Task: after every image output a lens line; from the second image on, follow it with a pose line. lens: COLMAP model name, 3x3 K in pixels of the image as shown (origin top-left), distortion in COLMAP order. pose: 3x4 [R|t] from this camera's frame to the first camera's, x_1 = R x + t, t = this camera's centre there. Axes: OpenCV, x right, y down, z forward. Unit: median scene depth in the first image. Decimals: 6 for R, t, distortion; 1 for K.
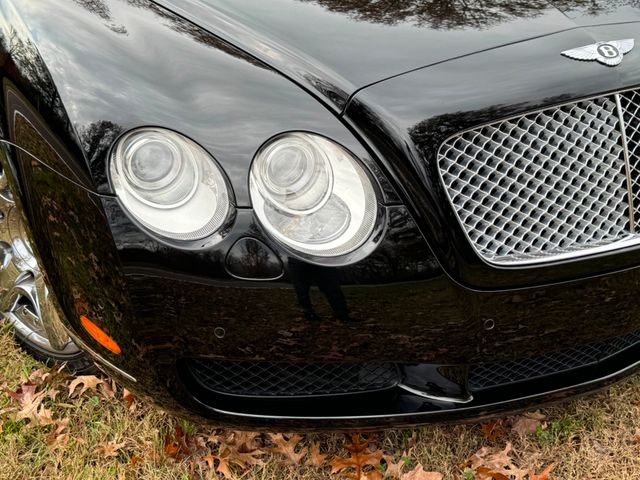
lens RADIAL K [[835.6, 0, 320.0], [0, 835.6, 240.0], [0, 0, 1]] dist [0.208351, -0.603387]
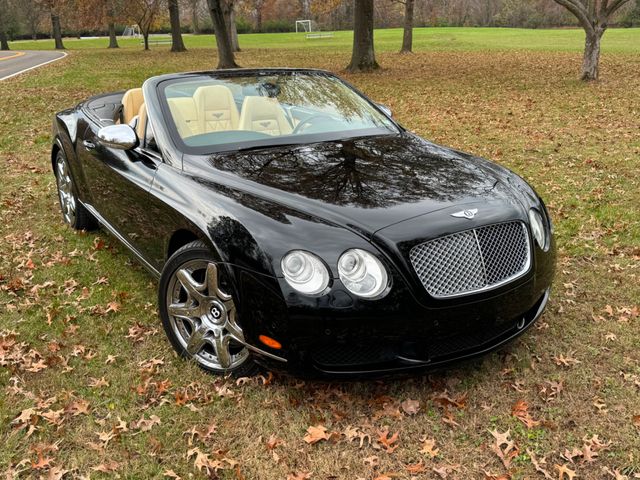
lens RADIAL K [[835.6, 0, 320.0], [0, 835.6, 240.0], [0, 0, 1]] dist [0.208351, -0.603387]
pose [[0.985174, -0.045201, 0.165496, -0.516758], [0.079862, 0.974602, -0.209218, 0.345976], [-0.151836, 0.219333, 0.963763, -1.332409]]
